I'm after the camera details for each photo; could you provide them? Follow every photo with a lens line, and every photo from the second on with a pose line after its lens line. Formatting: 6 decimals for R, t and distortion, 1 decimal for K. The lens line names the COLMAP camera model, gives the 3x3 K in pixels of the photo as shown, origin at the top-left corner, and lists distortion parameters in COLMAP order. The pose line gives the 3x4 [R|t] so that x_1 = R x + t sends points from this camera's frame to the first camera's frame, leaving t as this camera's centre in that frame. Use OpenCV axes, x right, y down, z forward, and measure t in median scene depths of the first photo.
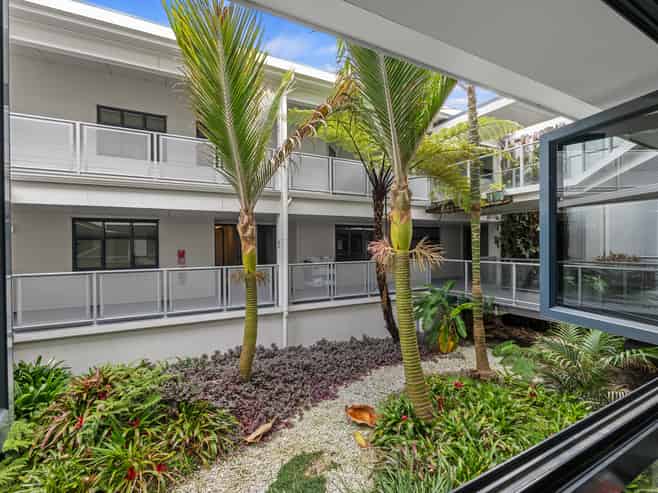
lens RADIAL K [[319.8, 0, 330.4], [0, 319.8, 248.4], [0, 0, 1]] dist [-0.001354, 0.000147]
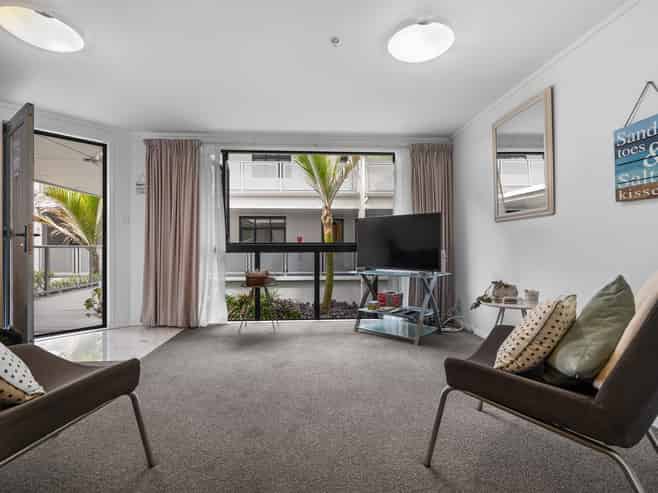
lens RADIAL K [[319.8, 0, 326.1], [0, 319.8, 243.8], [0, 0, 1]] dist [-0.001354, 0.000147]
pose [[0.913535, 0.000458, -0.406760, 0.368175], [-0.004329, 0.999954, -0.008596, 0.074833], [0.406737, 0.009614, 0.913495, -0.440161]]
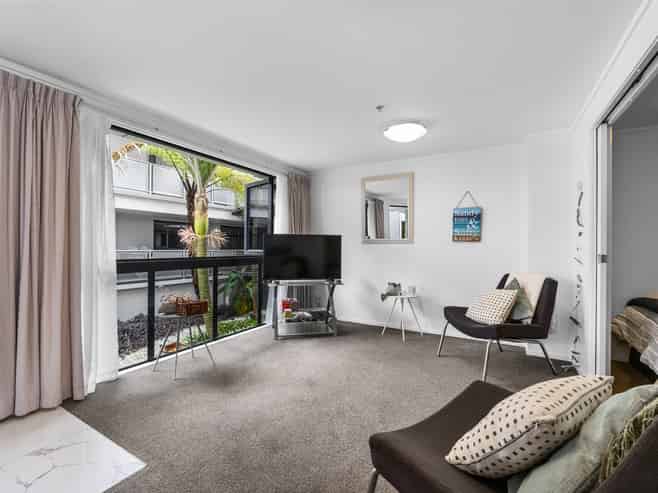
lens RADIAL K [[295.8, 0, 329.2], [0, 295.8, 244.6], [0, 0, 1]] dist [-0.018532, -0.000248]
pose [[0.849488, 0.016620, 0.527346, -0.008356], [-0.008338, 0.999802, -0.018078, 0.052977], [-0.527542, 0.010960, 0.849458, -0.433522]]
